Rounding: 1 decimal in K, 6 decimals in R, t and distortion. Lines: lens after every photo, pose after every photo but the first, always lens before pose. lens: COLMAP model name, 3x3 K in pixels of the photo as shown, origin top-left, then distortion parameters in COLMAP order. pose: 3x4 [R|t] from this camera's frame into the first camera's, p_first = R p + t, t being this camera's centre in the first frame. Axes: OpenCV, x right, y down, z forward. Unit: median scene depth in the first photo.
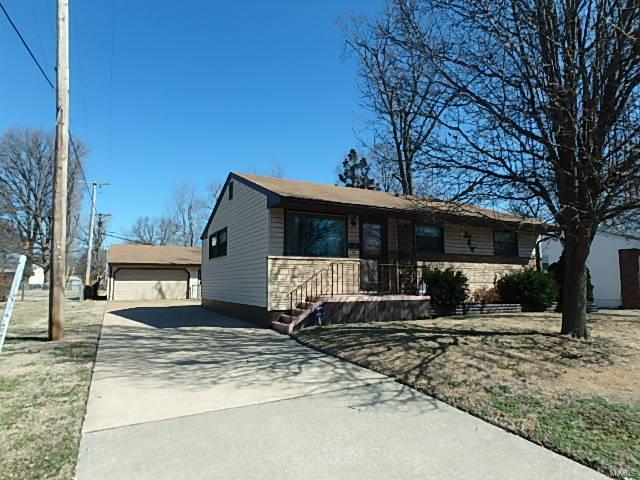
lens RADIAL K [[401.0, 0, 320.0], [0, 401.0, 240.0], [0, 0, 1]] dist [-0.021390, 0.002315]
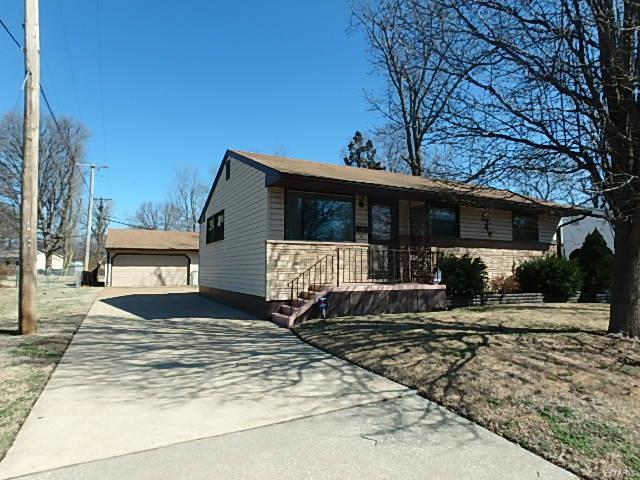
lens RADIAL K [[401.0, 0, 320.0], [0, 401.0, 240.0], [0, 0, 1]] dist [-0.021390, 0.002315]
pose [[0.999936, 0.002580, -0.011016, -0.000171], [-0.002191, 0.999380, 0.035141, 0.008464], [0.011099, -0.035114, 0.999322, 0.113156]]
